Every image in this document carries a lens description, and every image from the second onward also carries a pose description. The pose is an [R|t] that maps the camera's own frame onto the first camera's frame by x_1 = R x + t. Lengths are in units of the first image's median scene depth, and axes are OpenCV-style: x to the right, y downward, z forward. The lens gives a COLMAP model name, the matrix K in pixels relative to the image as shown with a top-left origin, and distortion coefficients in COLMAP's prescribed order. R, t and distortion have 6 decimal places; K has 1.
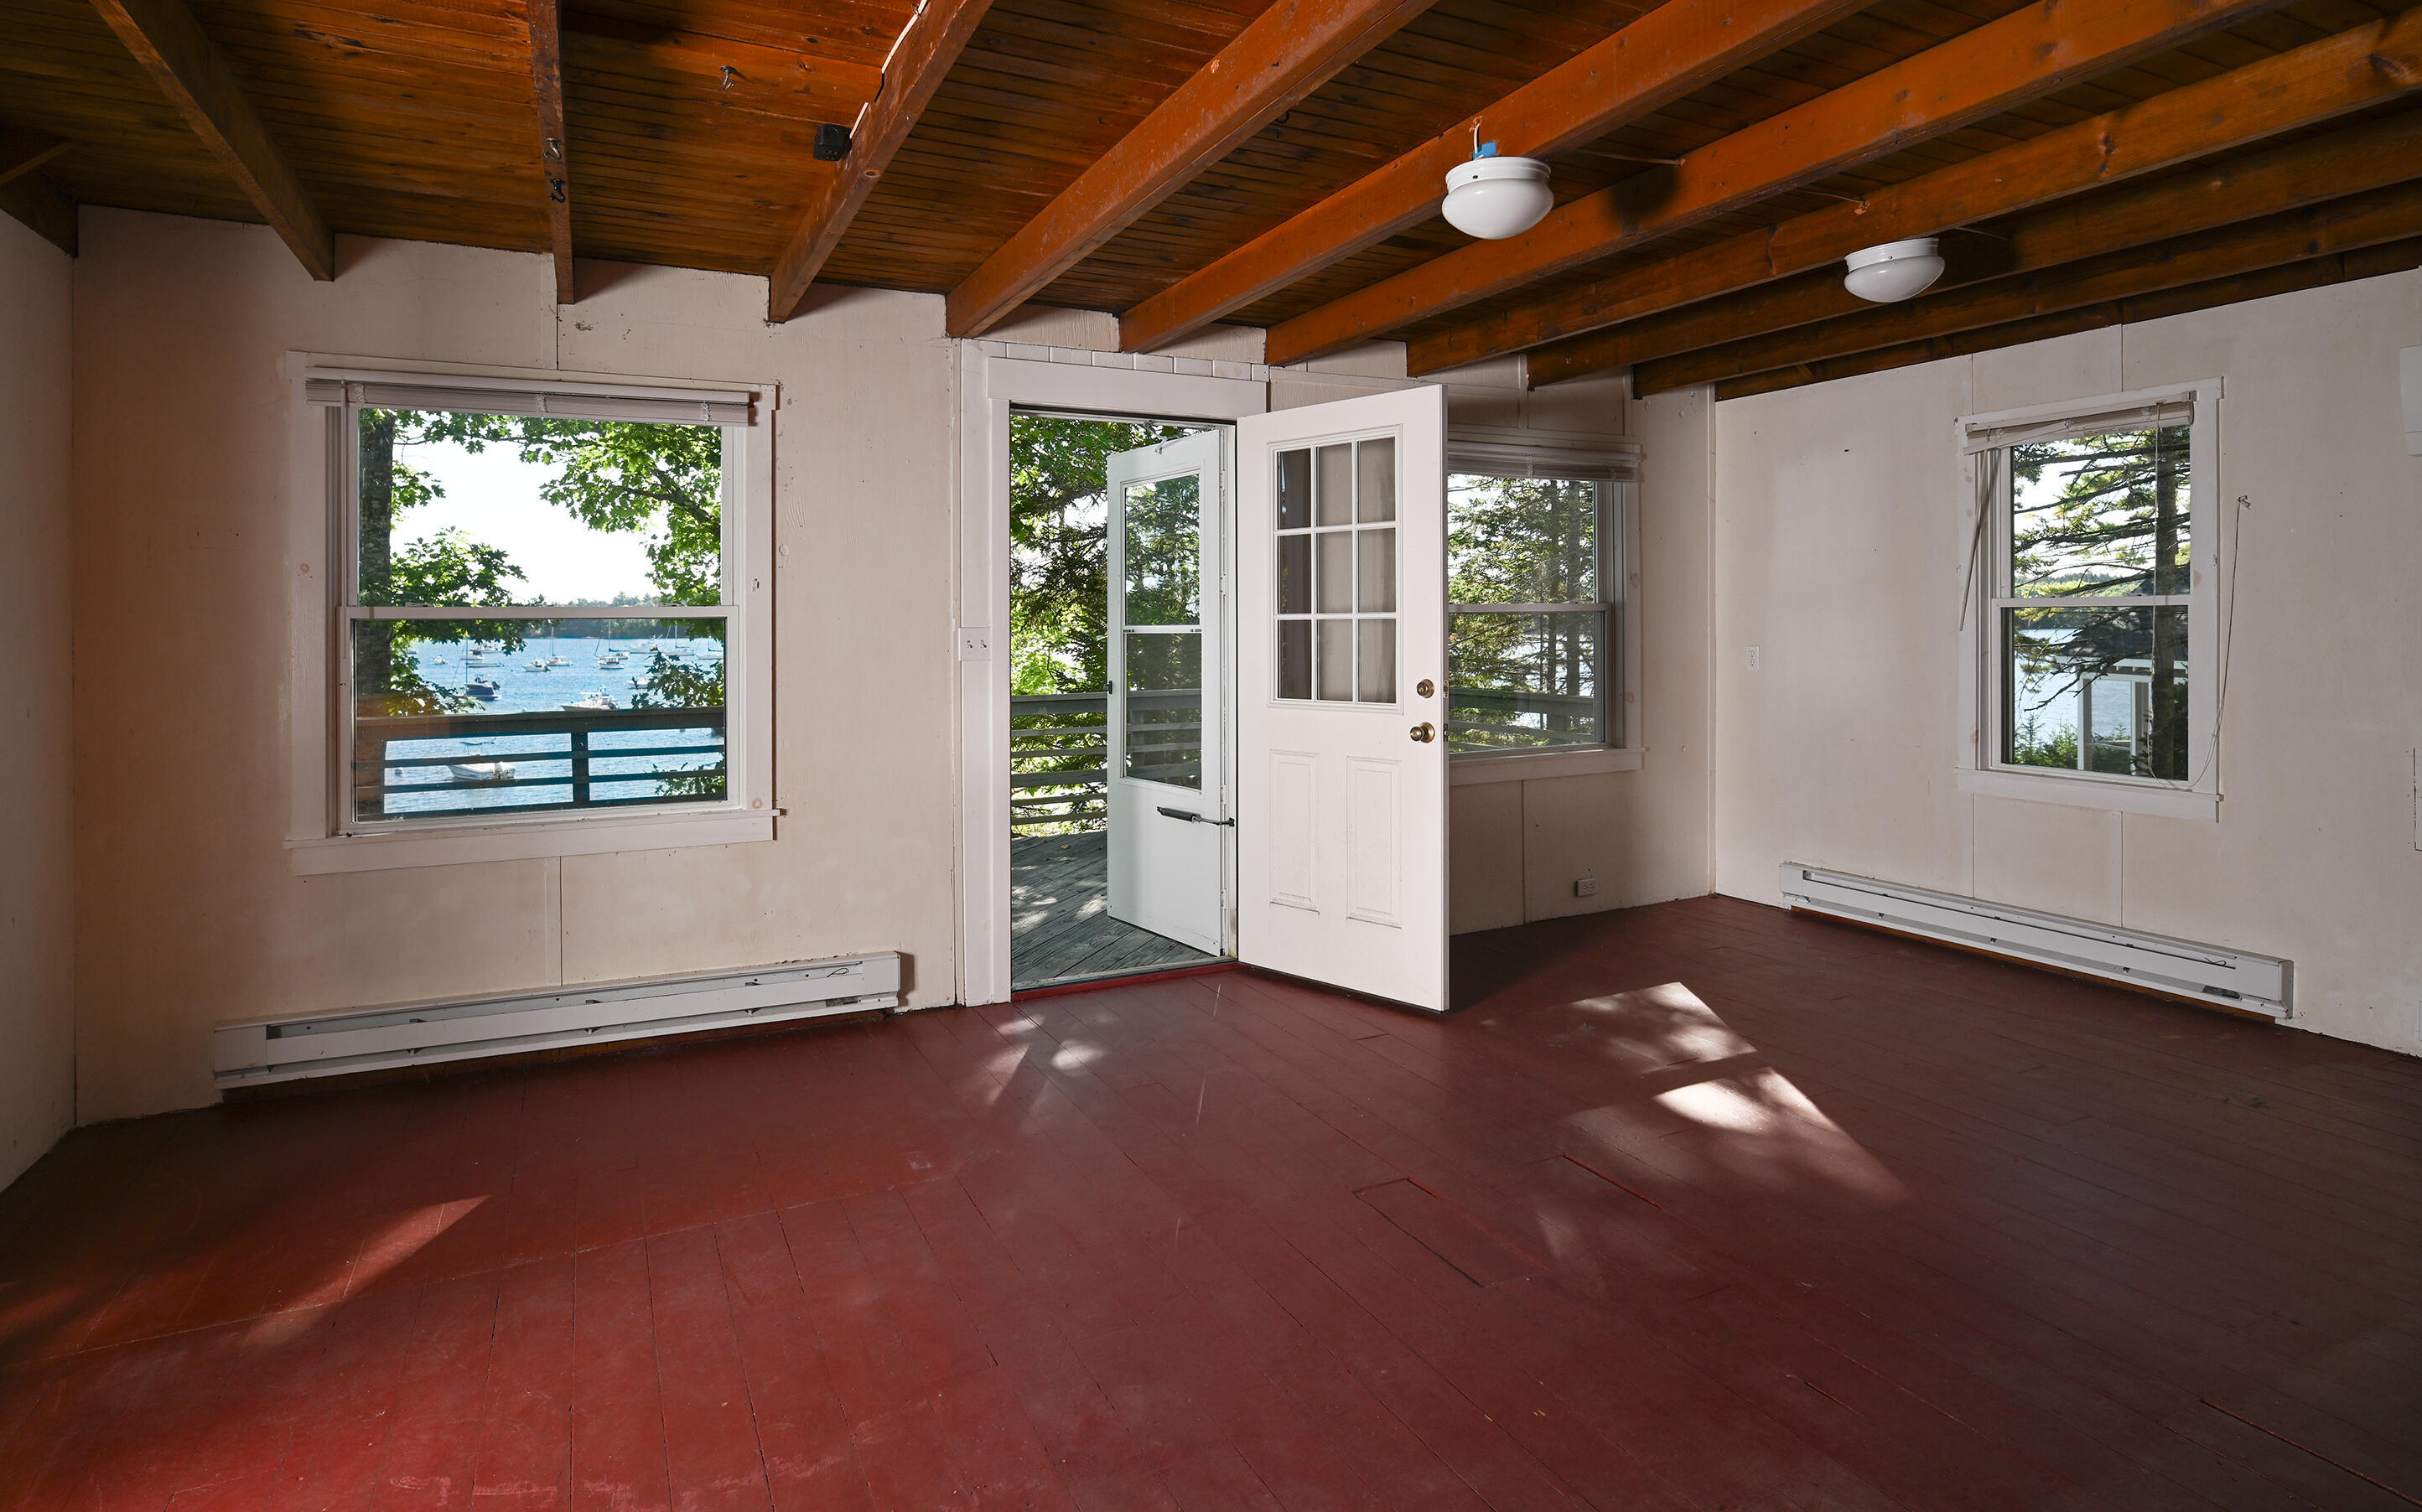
lens RADIAL K [[1277.1, 0, 1211.2], [0, 1277.1, 622.9], [0, 0, 1]] dist [0.000768, 0.000042]
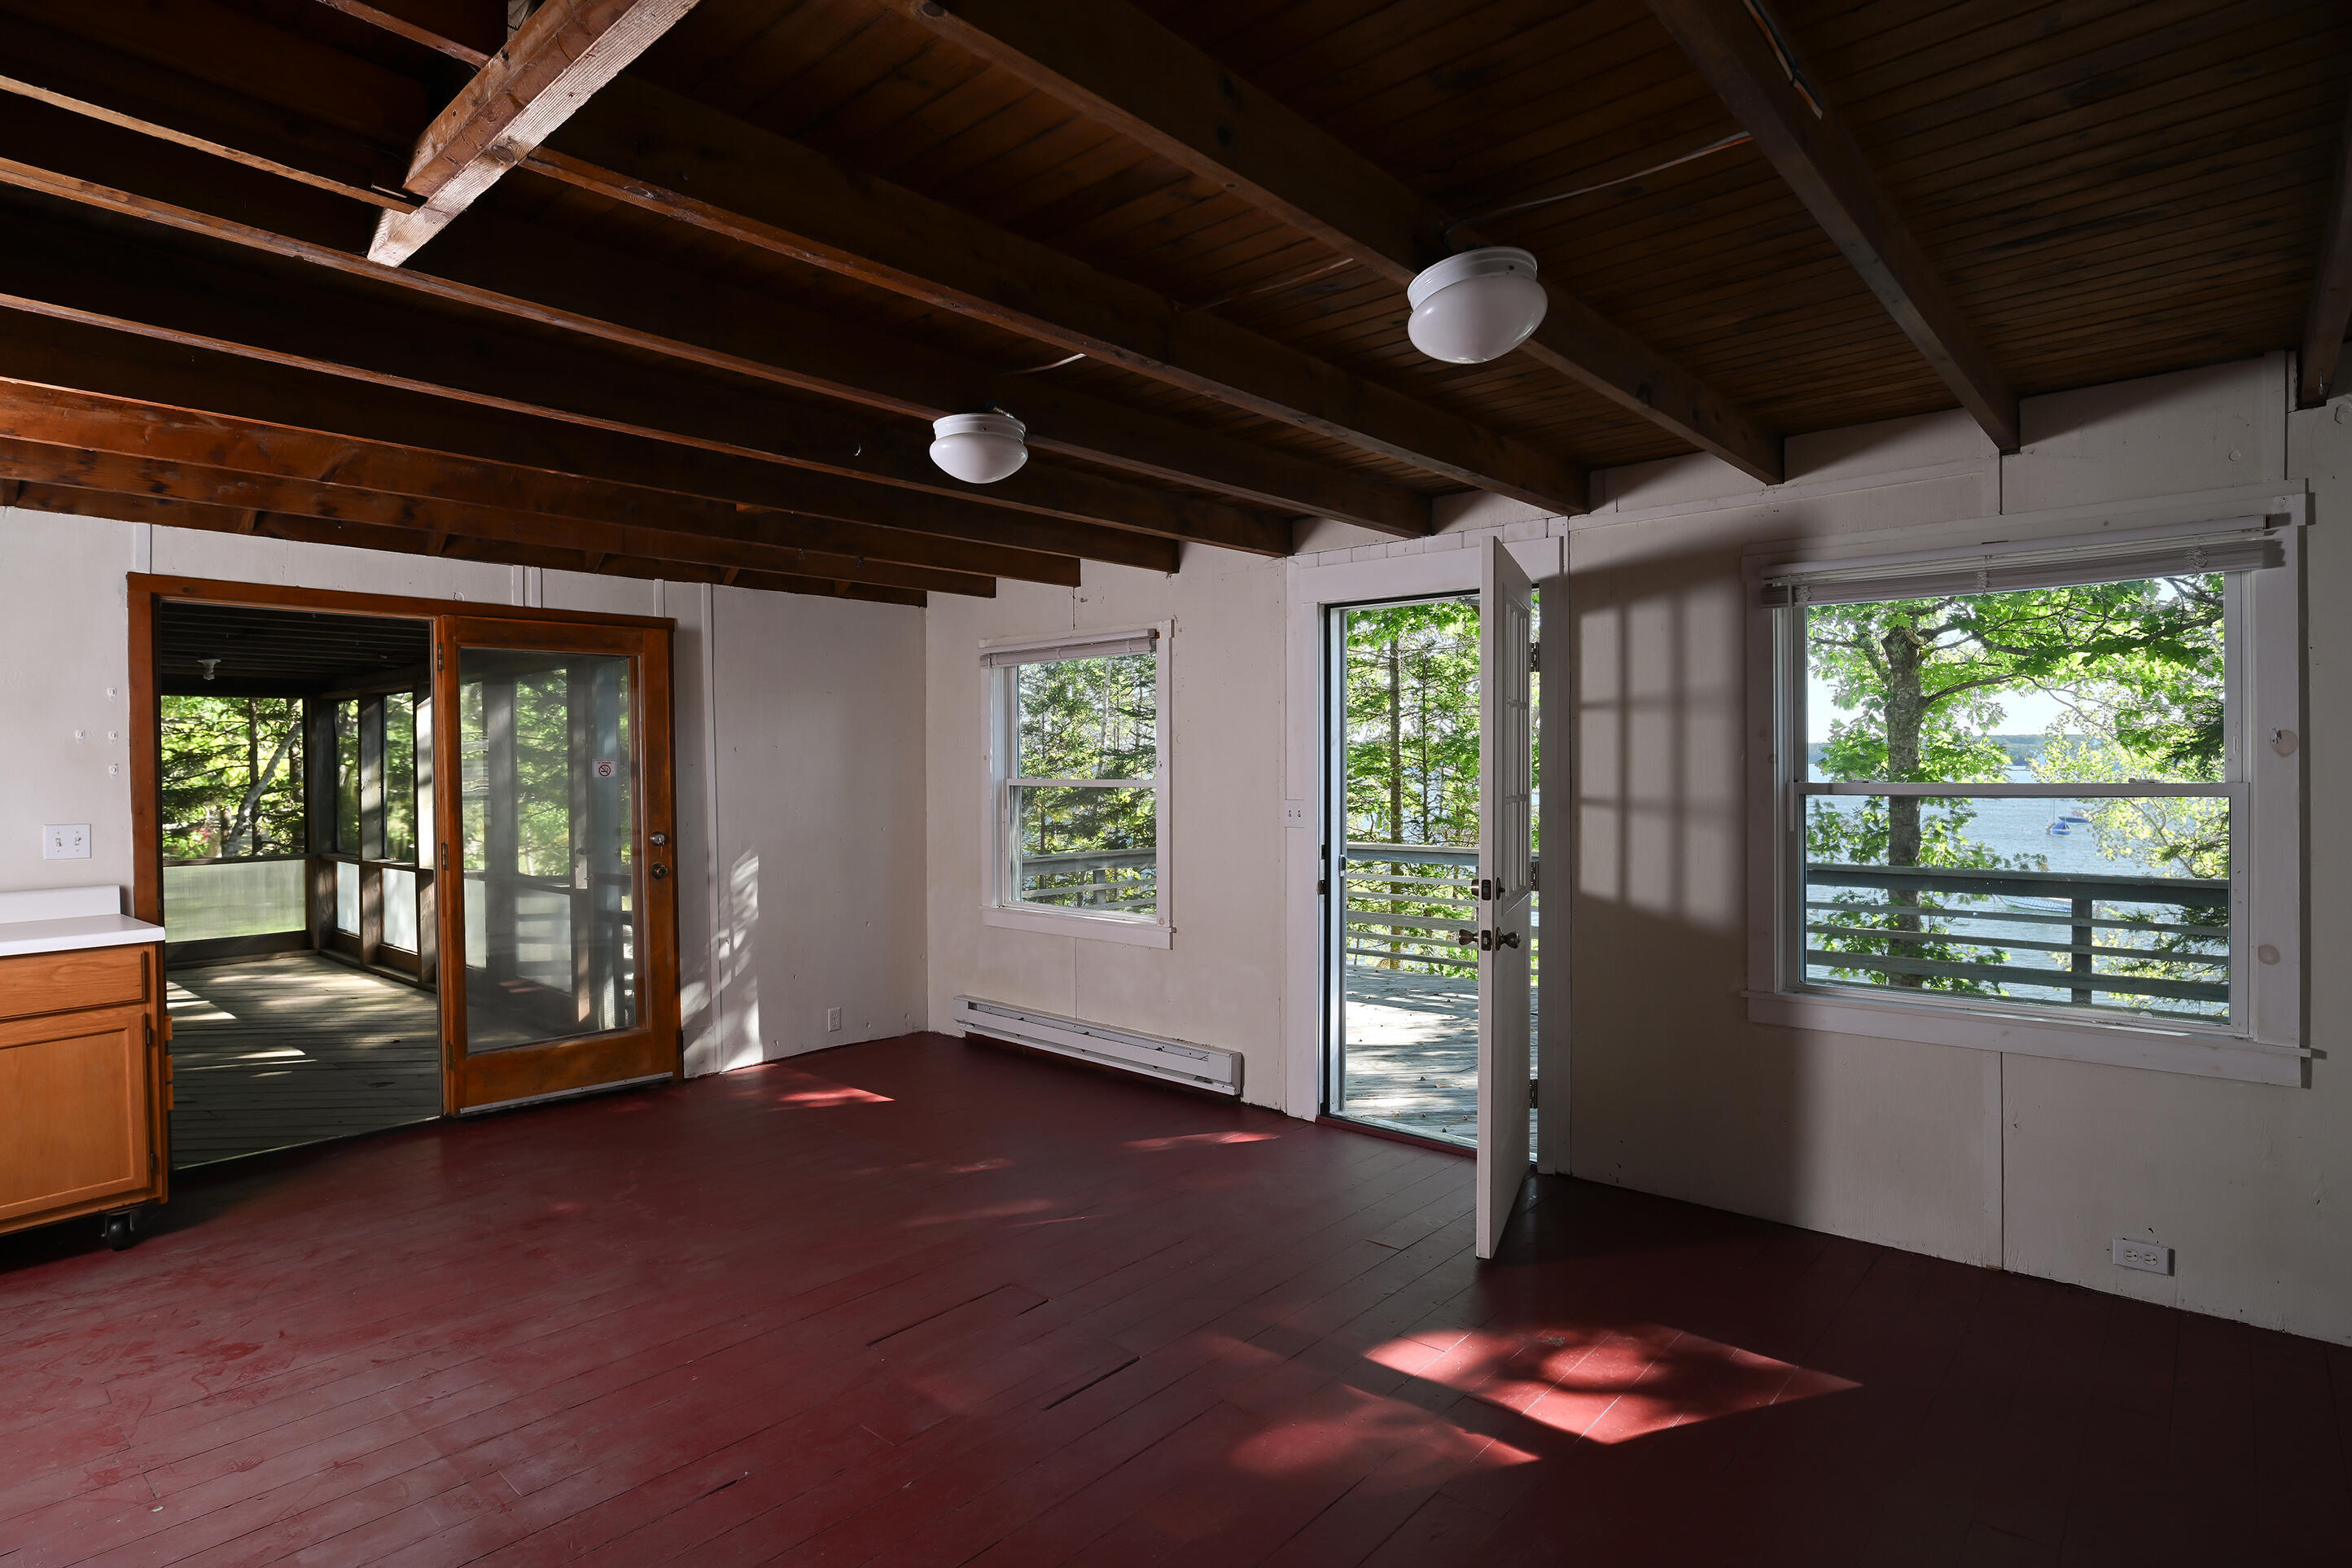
lens RADIAL K [[1198.7, 0, 1176.0], [0, 1198.7, 784.0], [0, 0, 1]] dist [0.018735, 0.000062]
pose [[0.385829, 0.005684, -0.922553, 0.814572], [-0.002648, 0.999984, 0.005054, -0.014830], [0.922567, 0.000493, 0.385838, 0.478279]]
